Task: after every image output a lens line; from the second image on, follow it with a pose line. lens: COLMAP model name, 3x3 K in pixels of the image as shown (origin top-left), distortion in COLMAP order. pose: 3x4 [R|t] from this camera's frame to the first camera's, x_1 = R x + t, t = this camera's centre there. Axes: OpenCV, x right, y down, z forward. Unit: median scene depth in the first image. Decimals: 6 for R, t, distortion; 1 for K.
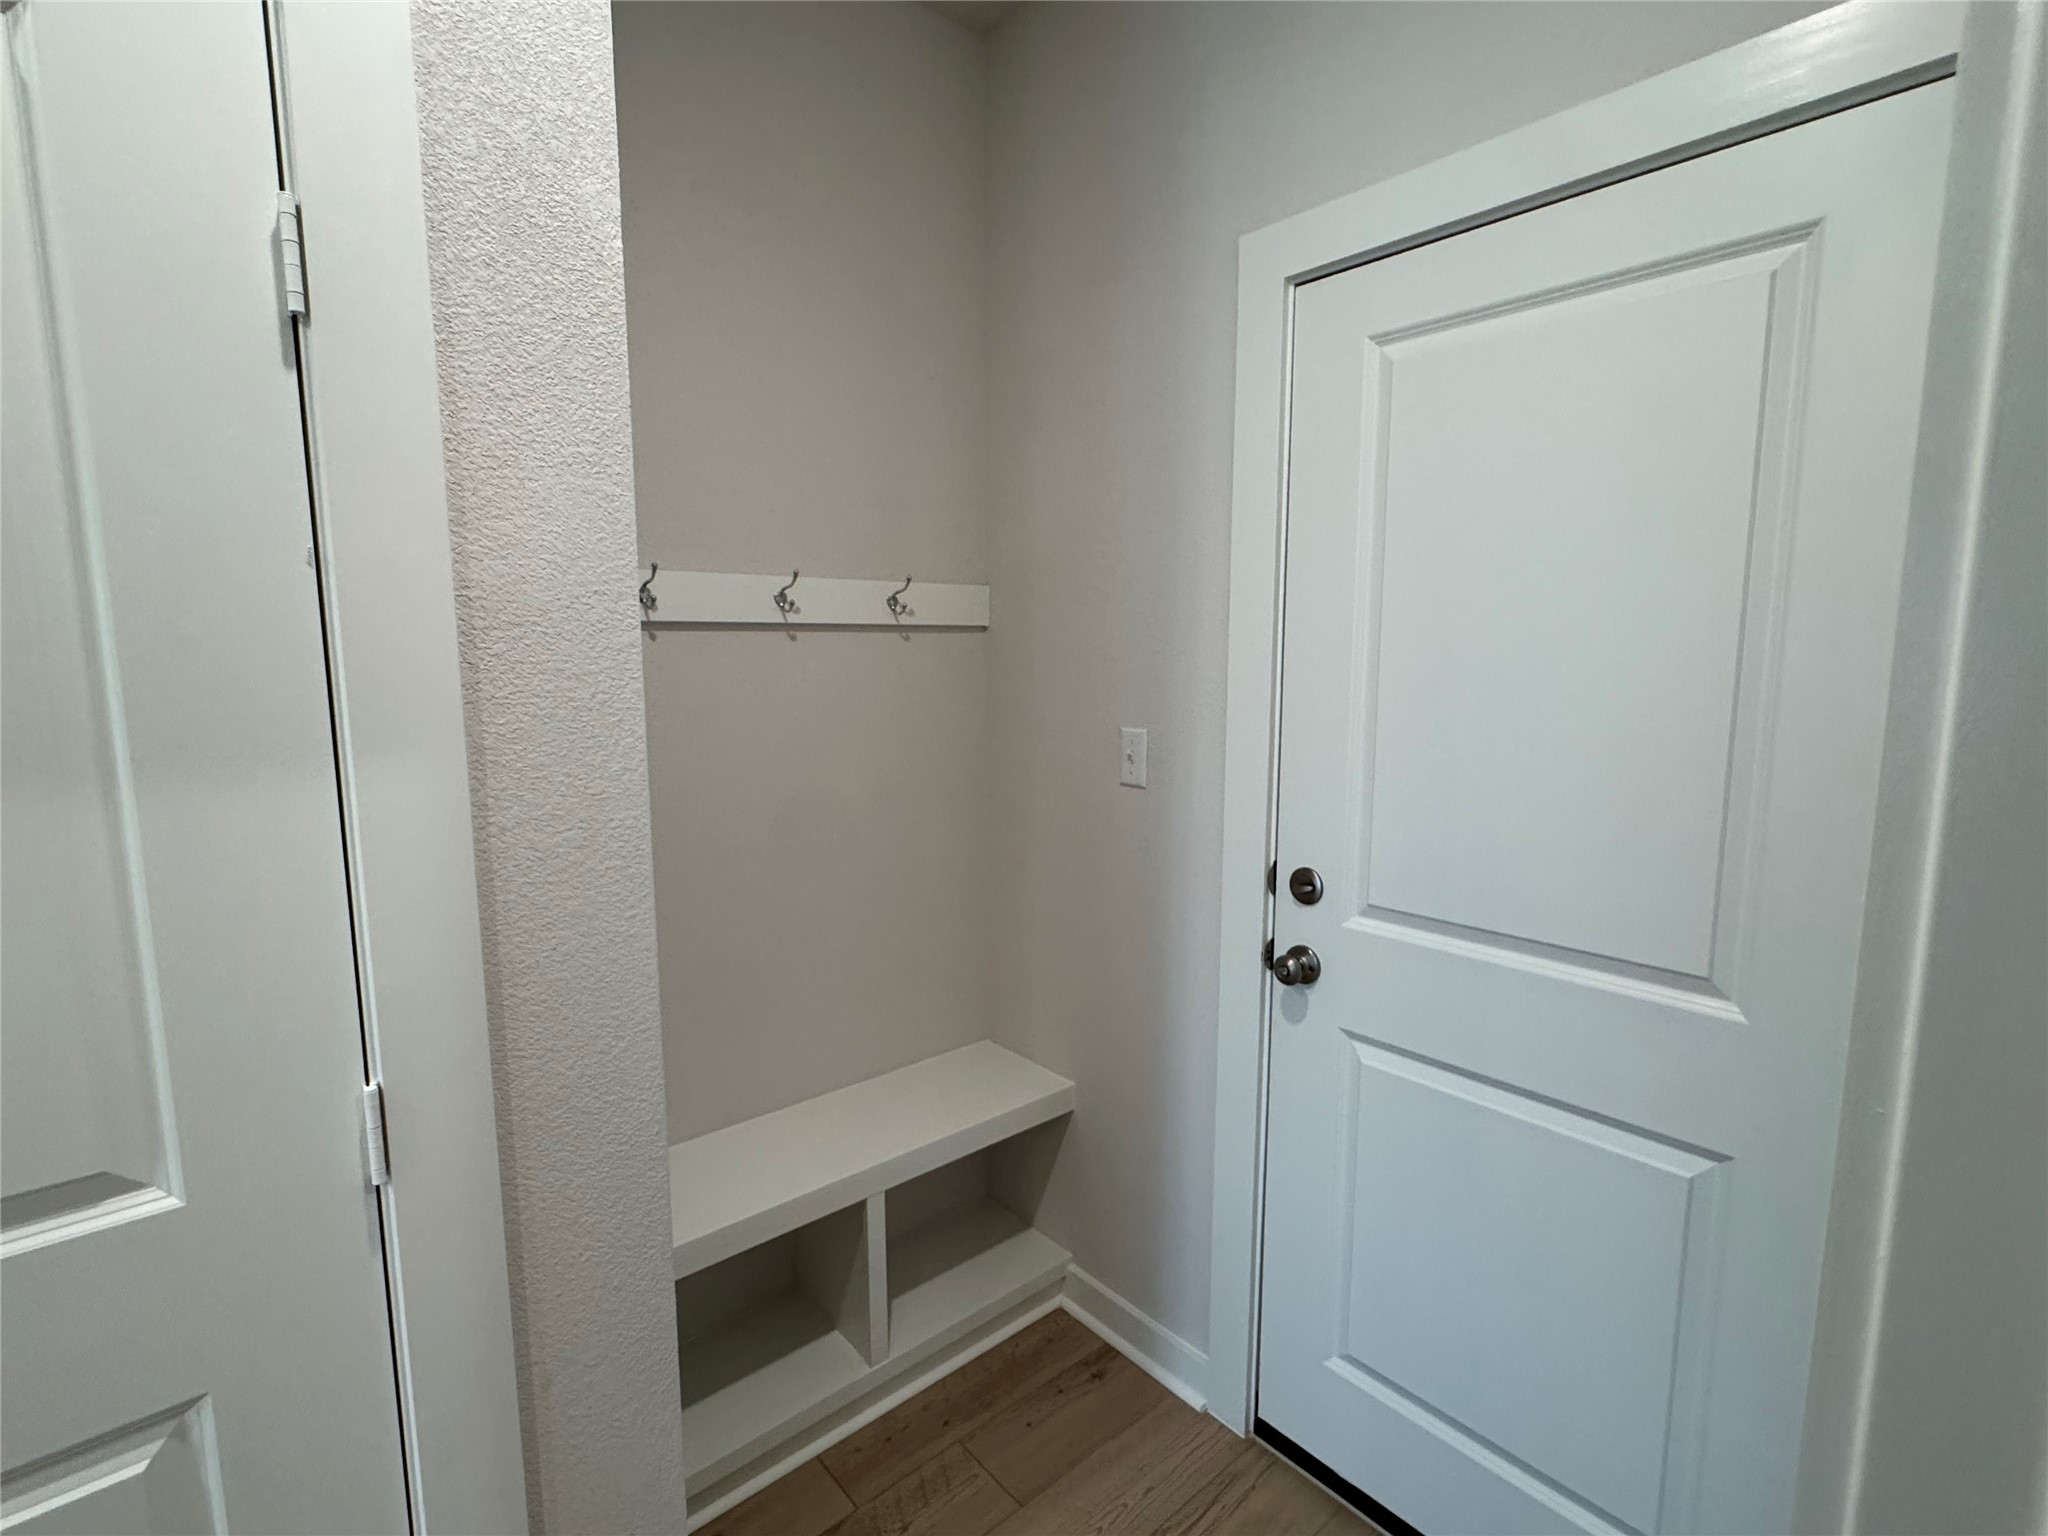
lens RADIAL K [[959.9, 0, 1011.8], [0, 959.9, 774.7], [0, 0, 1]] dist [-0.001021, -0.000846]
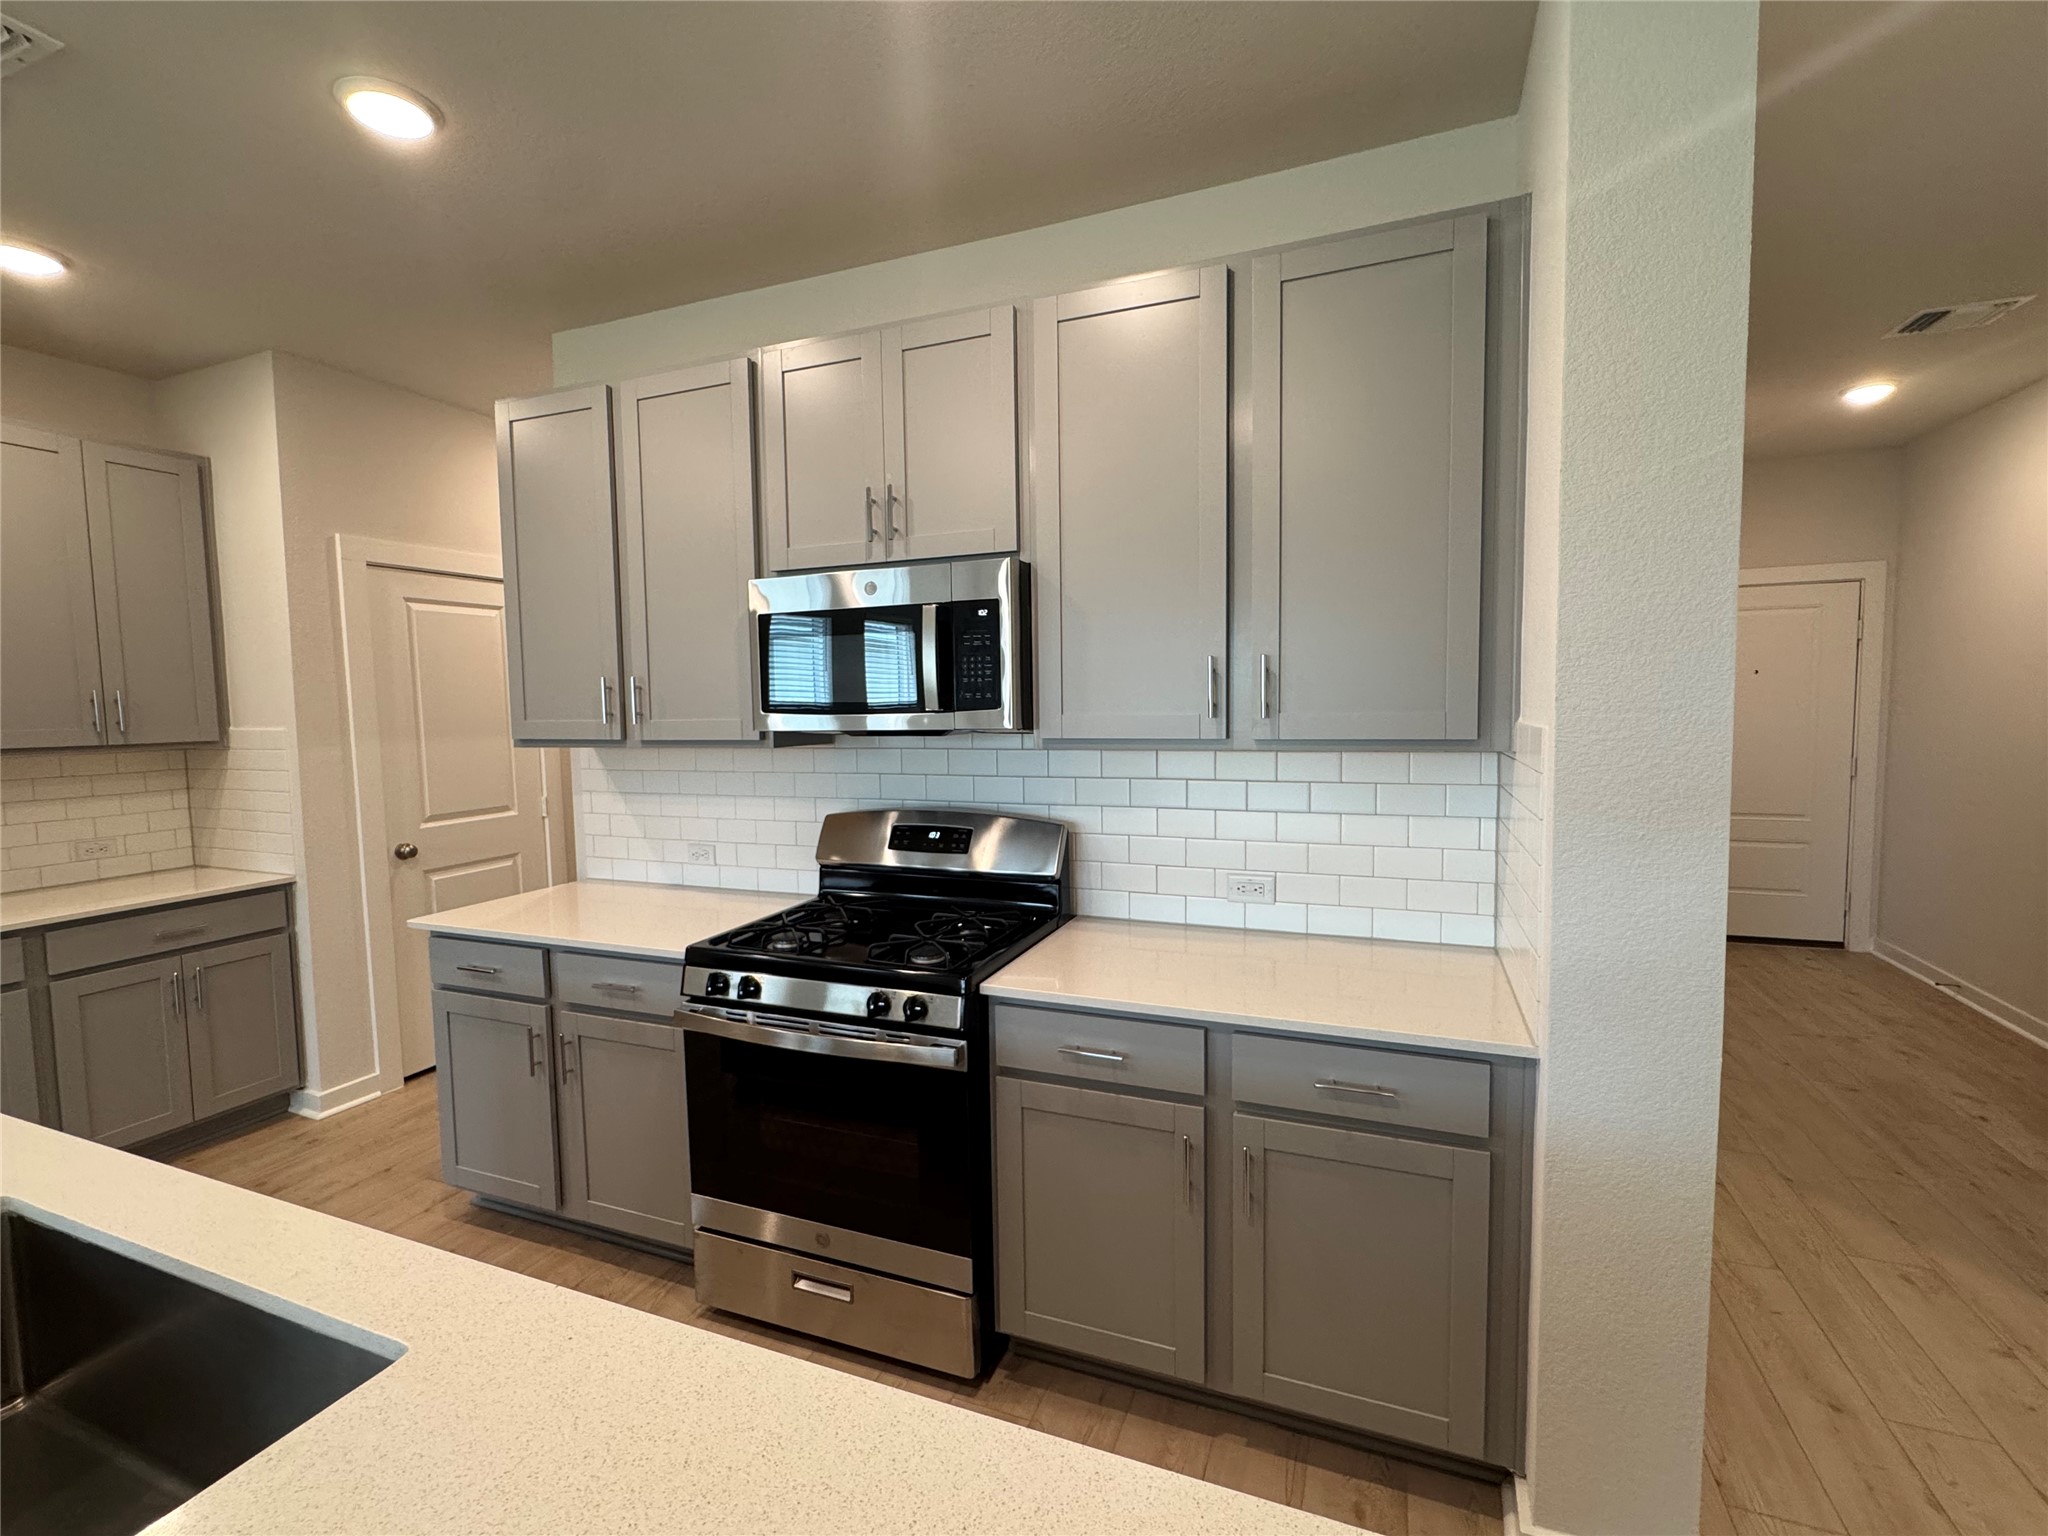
lens RADIAL K [[904.5, 0, 1020.9], [0, 904.5, 765.5], [0, 0, 1]] dist [-0.002250, 0.000142]
pose [[0.882529, -0.043171, 0.468273, -0.359790], [0.073895, 0.996137, -0.047431, 0.307501], [-0.464416, 0.076462, 0.882310, -2.393063]]
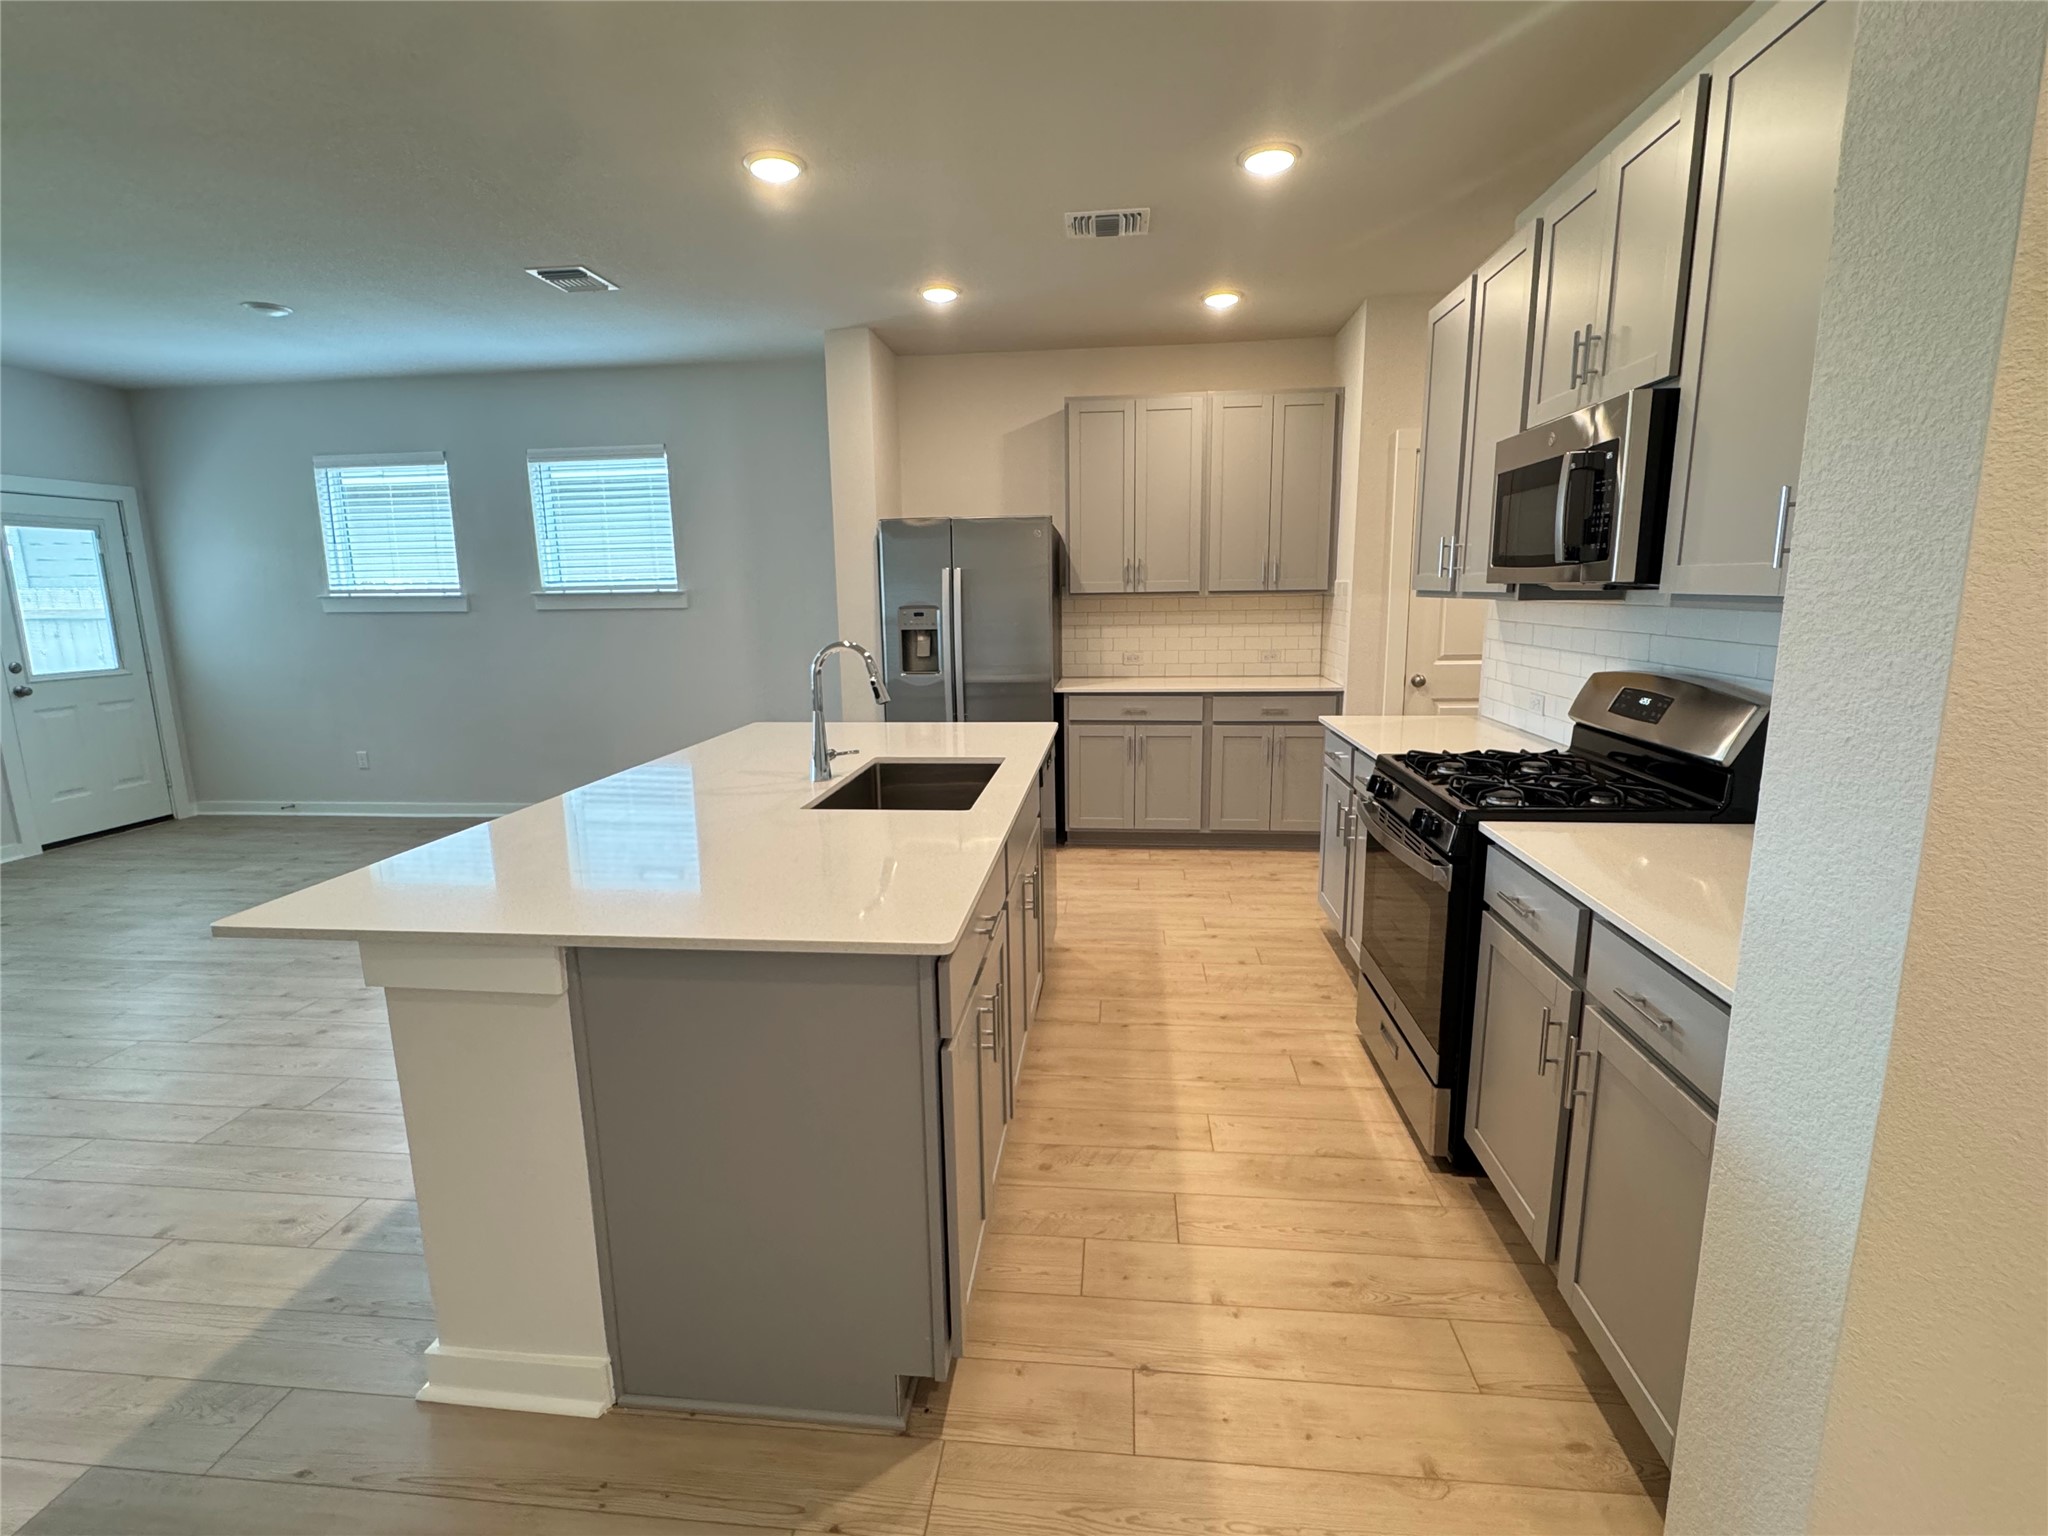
lens RADIAL K [[959.9, 0, 1015.1], [0, 959.9, 767.1], [0, 0, 1]] dist [-0.001021, -0.000846]
pose [[0.692211, 0.128637, -0.710138, 0.625072], [-0.083751, 0.991657, 0.097995, 0.378684], [0.716819, -0.008359, 0.697209, -2.708917]]
